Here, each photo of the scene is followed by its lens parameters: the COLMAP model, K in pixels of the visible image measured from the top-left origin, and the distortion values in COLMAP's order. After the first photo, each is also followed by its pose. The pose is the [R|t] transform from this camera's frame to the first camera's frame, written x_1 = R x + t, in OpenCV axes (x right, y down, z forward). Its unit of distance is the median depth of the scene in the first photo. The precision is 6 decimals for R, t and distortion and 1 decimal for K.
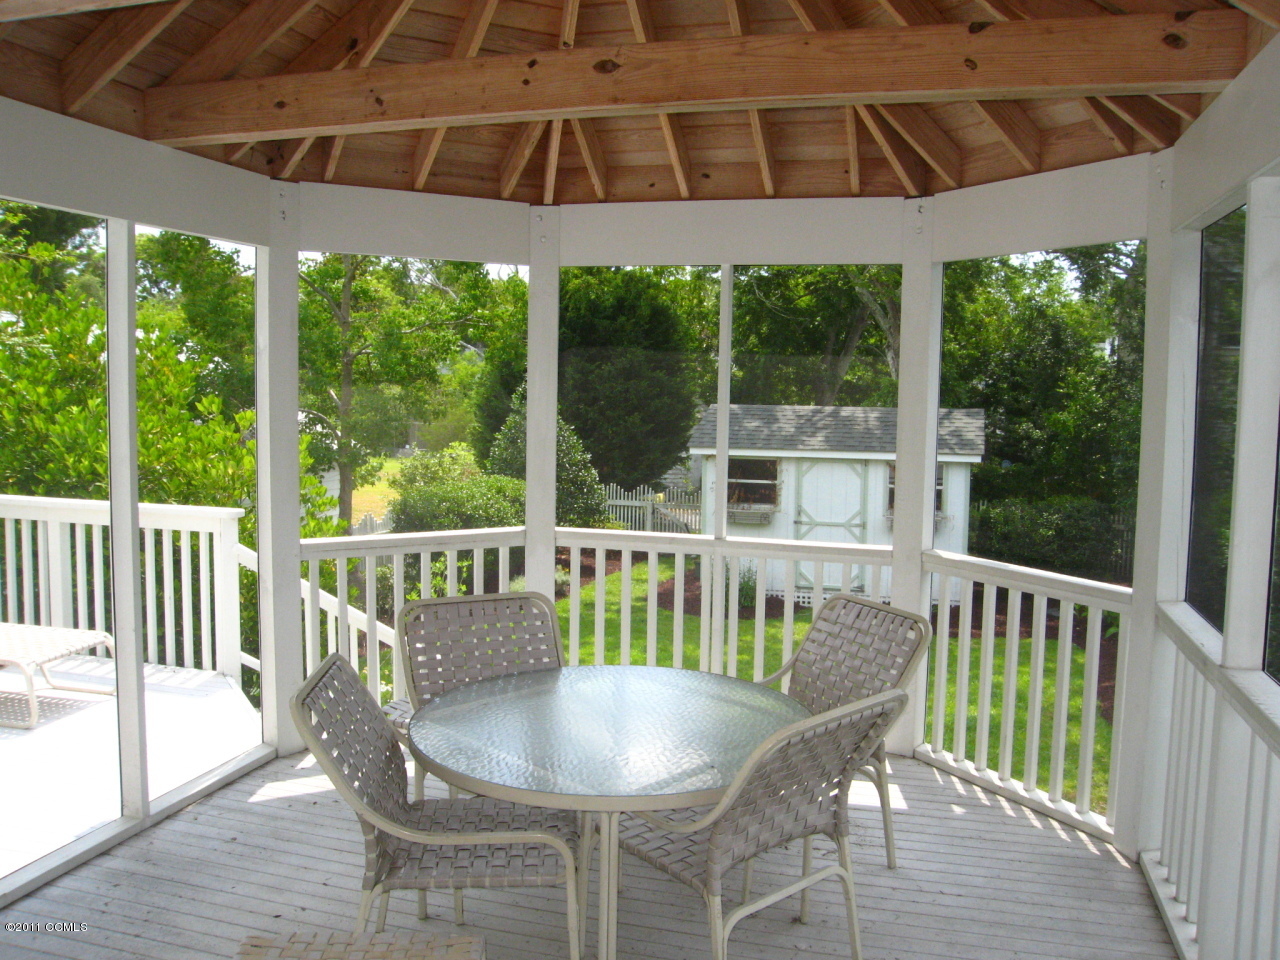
lens RADIAL K [[1038.9, 0, 661.1], [0, 1038.9, 472.9], [0, 0, 1]] dist [-0.144543, 0.115338]
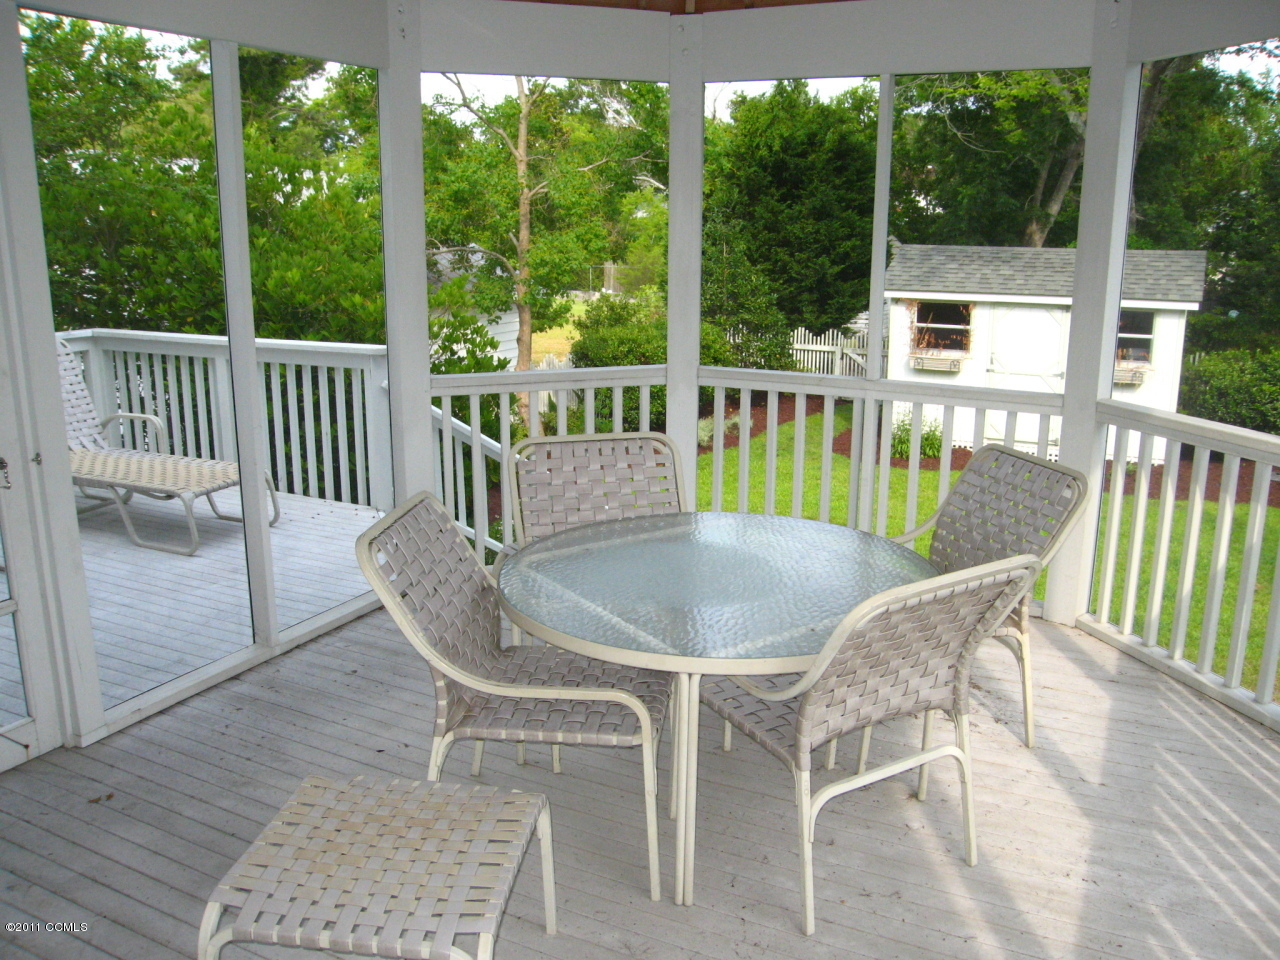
lens RADIAL K [[1038.9, 0, 661.1], [0, 1038.9, 472.9], [0, 0, 1]] dist [-0.144543, 0.115338]
pose [[0.981836, 0.032585, -0.186913, 0.015345], [-0.004635, 0.988967, 0.148062, 0.003180], [0.189676, -0.144506, 0.971154, 0.021545]]
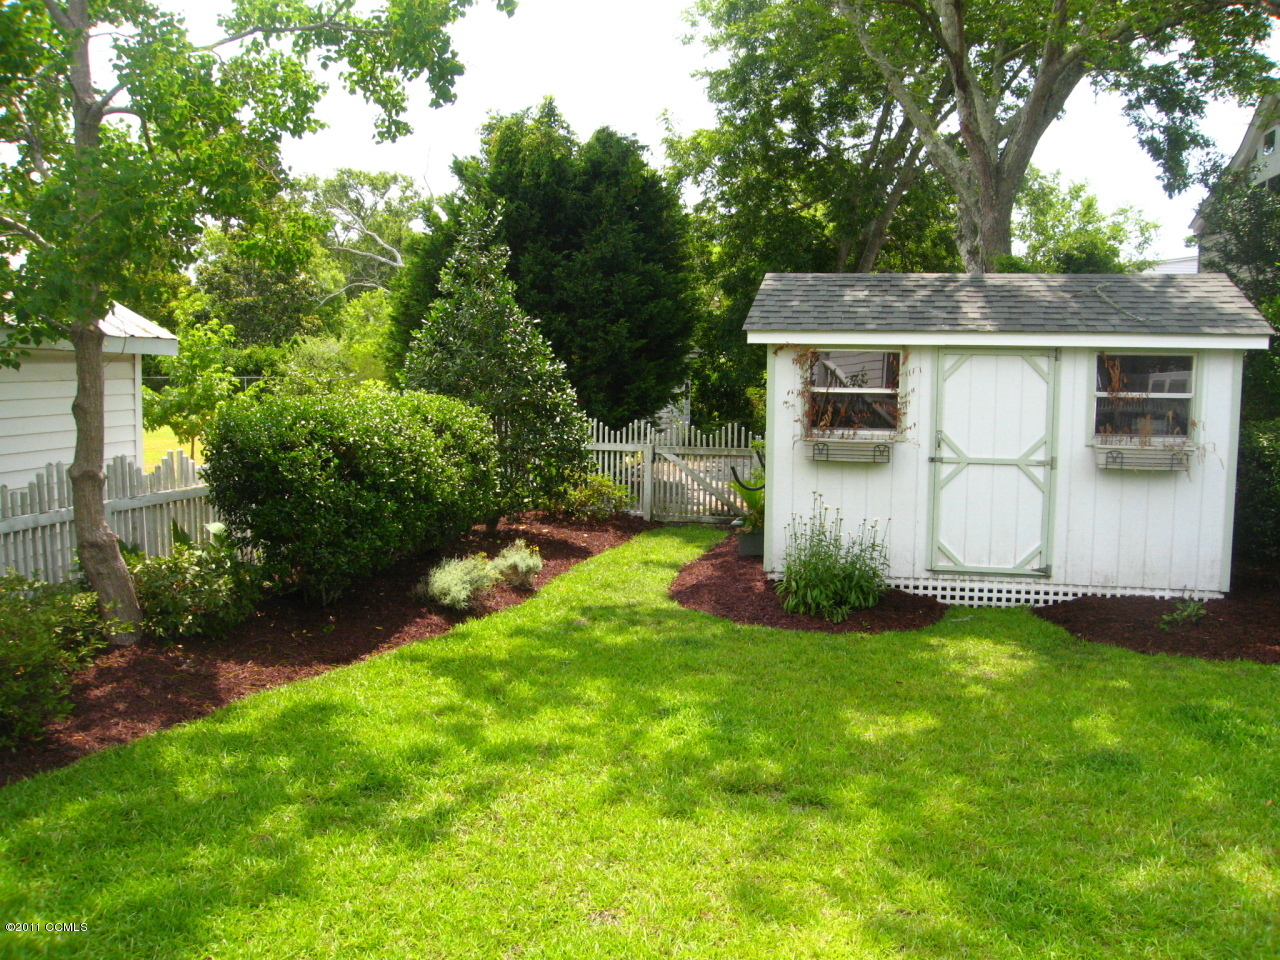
lens RADIAL K [[1038.9, 0, 661.1], [0, 1038.9, 472.9], [0, 0, 1]] dist [-0.144543, 0.115338]
pose [[0.998331, -0.009052, 0.057044, -0.059739], [0.007771, 0.999714, 0.022631, 0.044582], [-0.057232, -0.022150, 0.998115, 0.472506]]
